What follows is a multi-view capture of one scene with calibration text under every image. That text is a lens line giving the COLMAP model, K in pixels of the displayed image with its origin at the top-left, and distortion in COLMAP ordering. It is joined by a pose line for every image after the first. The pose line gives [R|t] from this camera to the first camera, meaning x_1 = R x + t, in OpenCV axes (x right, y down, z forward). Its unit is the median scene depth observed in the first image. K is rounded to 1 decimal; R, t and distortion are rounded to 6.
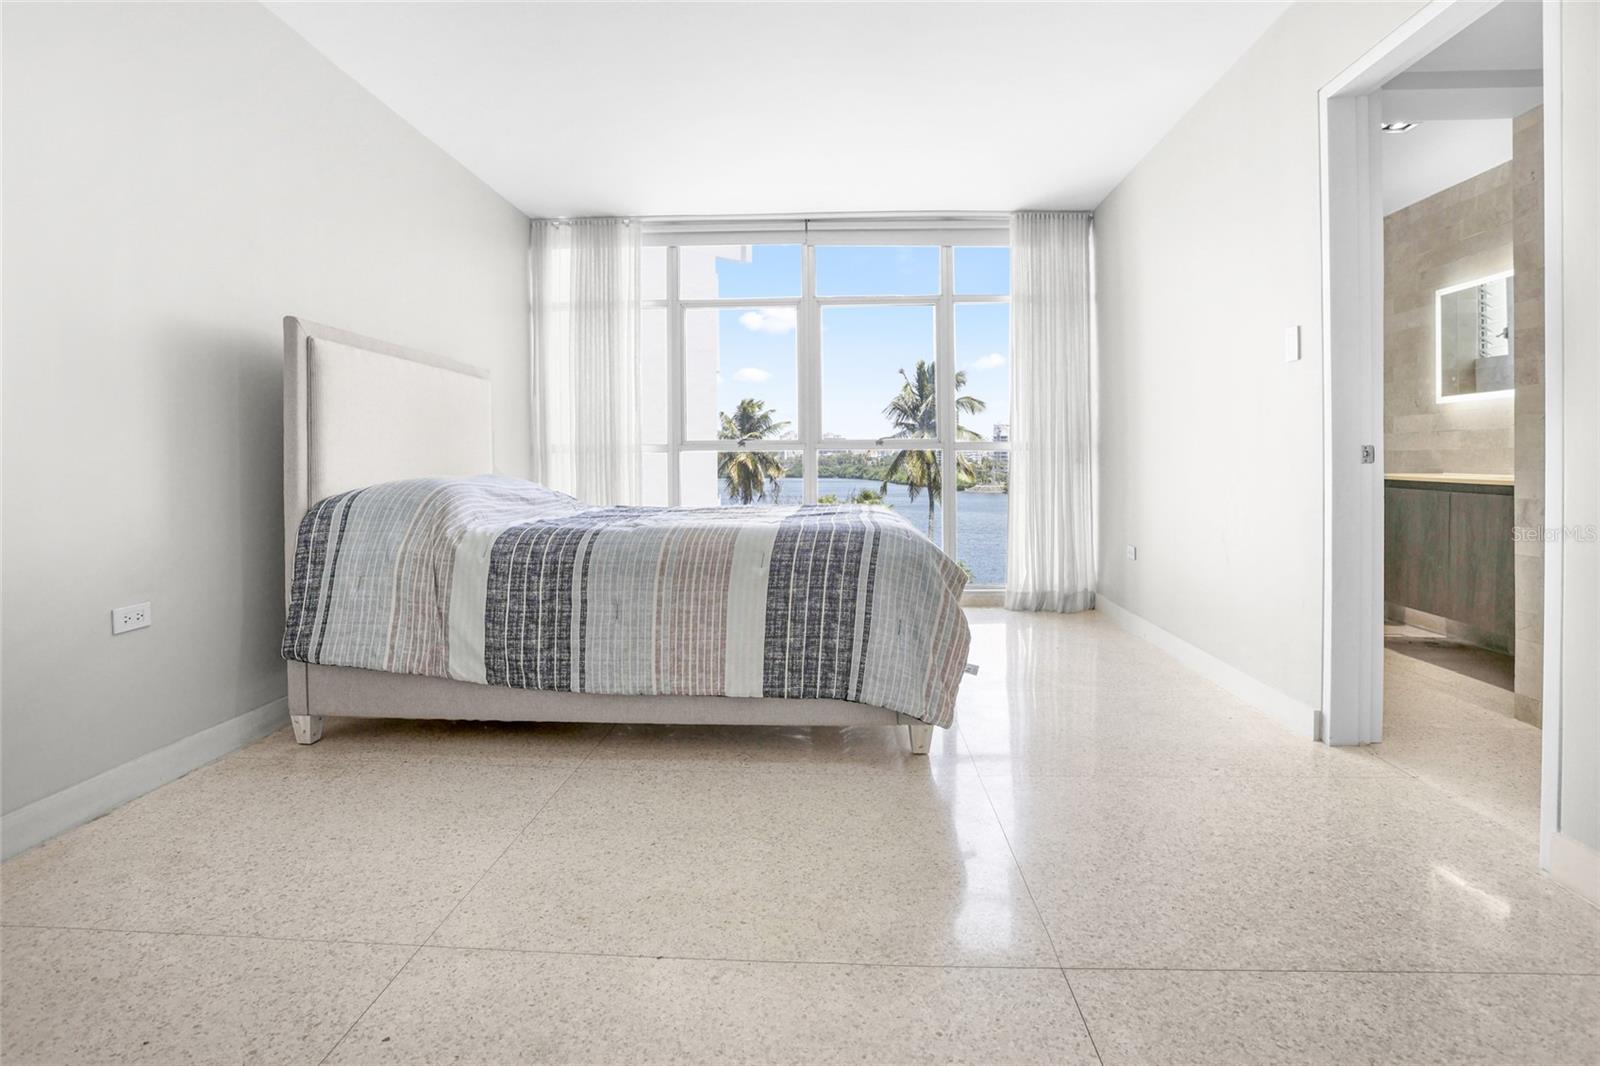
lens RADIAL K [[821.8, 0, 781.2], [0, 821.8, 464.2], [0, 0, 1]] dist [-0.042390, 0.012112]
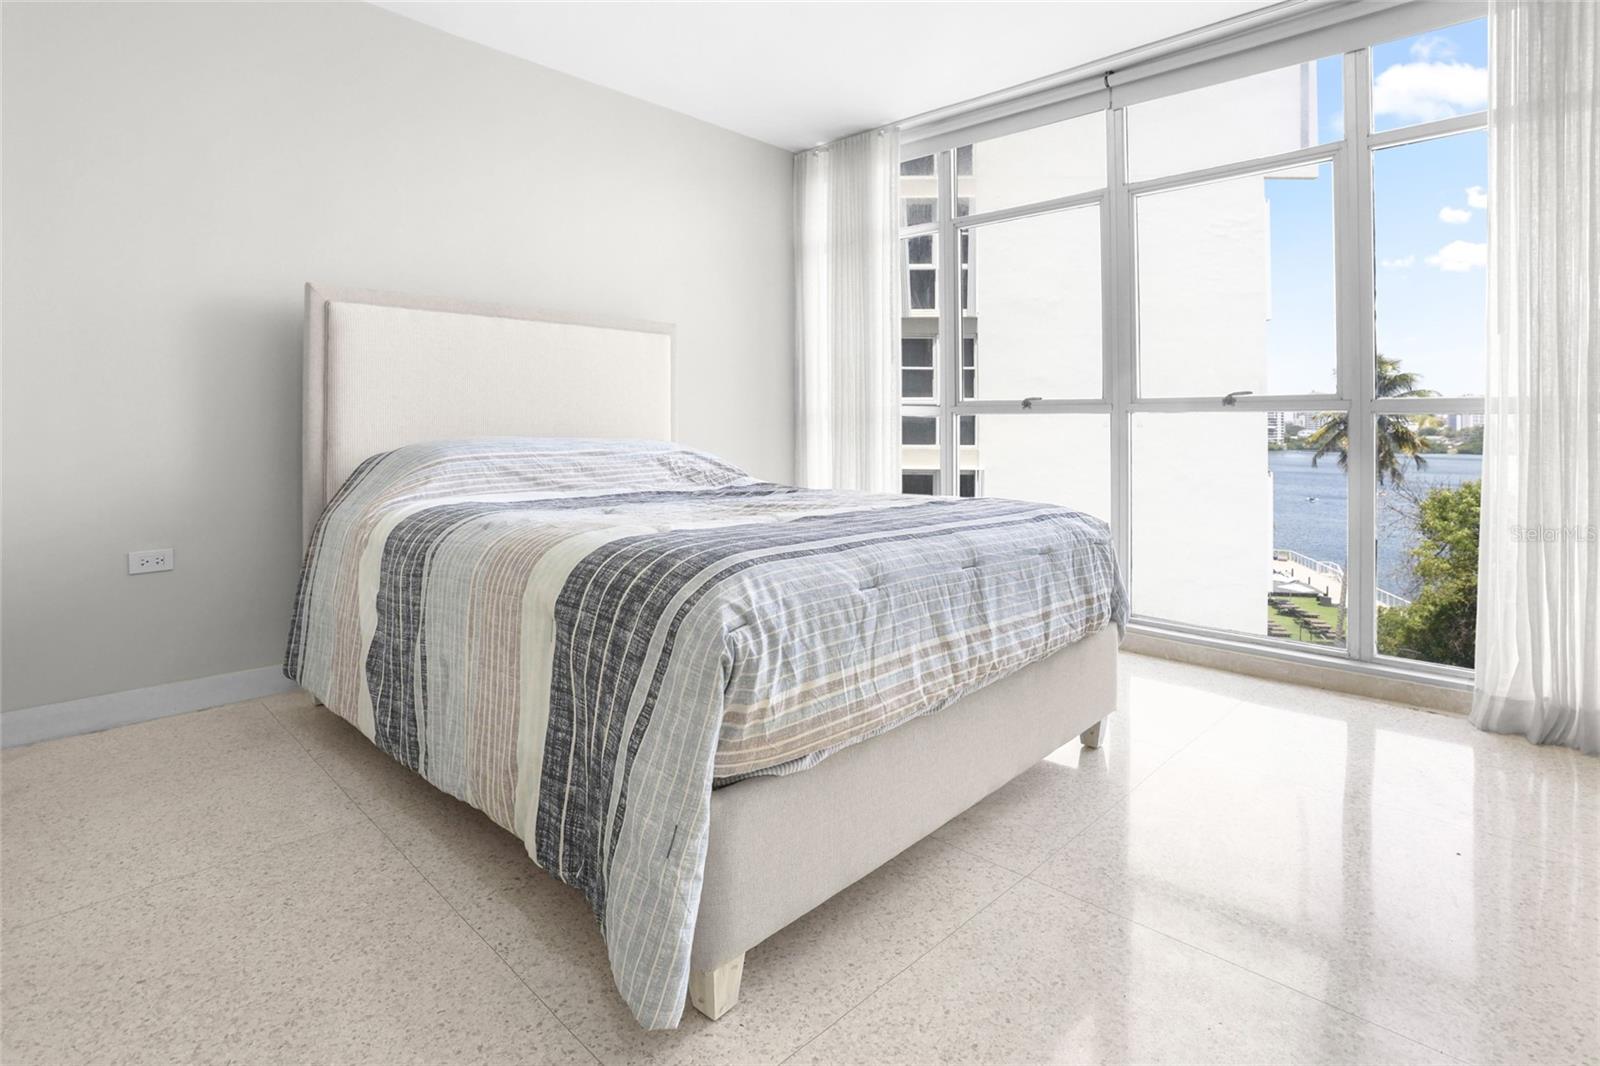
lens RADIAL K [[821.8, 0, 751.6], [0, 821.8, 422.6], [0, 0, 1]] dist [-0.042390, 0.012112]
pose [[0.751837, 0.007001, -0.659312, 0.282134], [-0.011743, 0.999927, -0.002774, -0.005234], [0.659245, 0.009828, 0.751864, 0.345882]]
